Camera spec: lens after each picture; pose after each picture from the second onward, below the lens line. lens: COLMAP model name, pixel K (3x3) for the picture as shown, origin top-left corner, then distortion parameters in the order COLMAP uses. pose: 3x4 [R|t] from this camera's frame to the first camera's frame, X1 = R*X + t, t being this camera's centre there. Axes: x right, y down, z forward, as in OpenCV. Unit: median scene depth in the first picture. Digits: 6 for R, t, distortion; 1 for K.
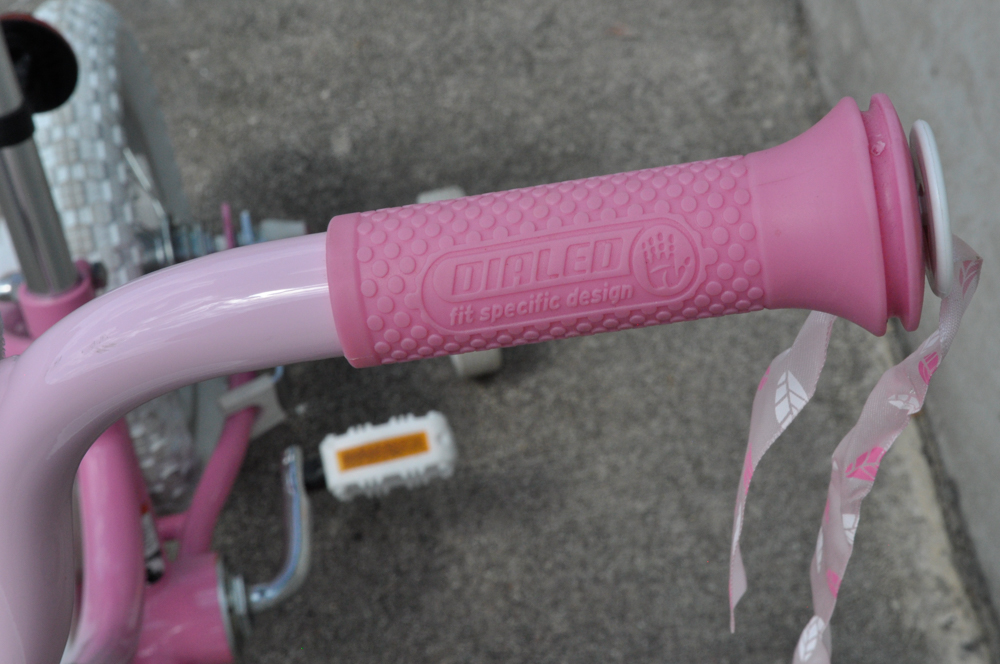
lens RADIAL K [[1584.8, 0, 500.0], [0, 1584.8, 332.0], [0, 0, 1]] dist [0.141996, 0.003106]
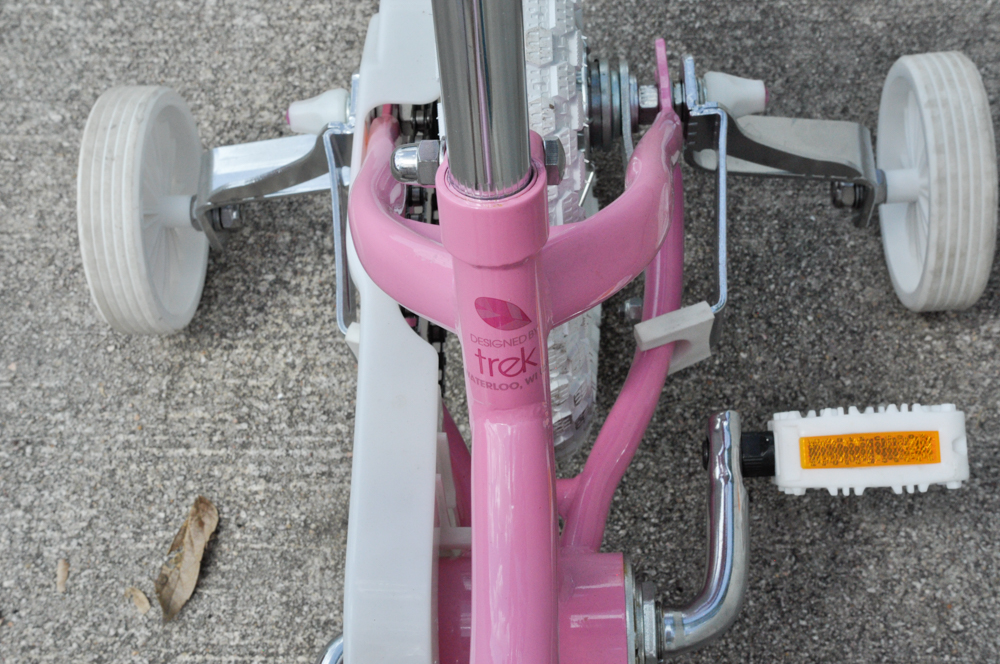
lens RADIAL K [[1490.3, 0, 500.0], [0, 1490.3, 332.0], [0, 0, 1]] dist [0.119321, 0.054843]
pose [[0.978122, 0.171639, -0.117549, -0.140839], [-0.153445, 0.976790, 0.149450, -0.041902], [0.140472, -0.128143, 0.981757, 0.290411]]
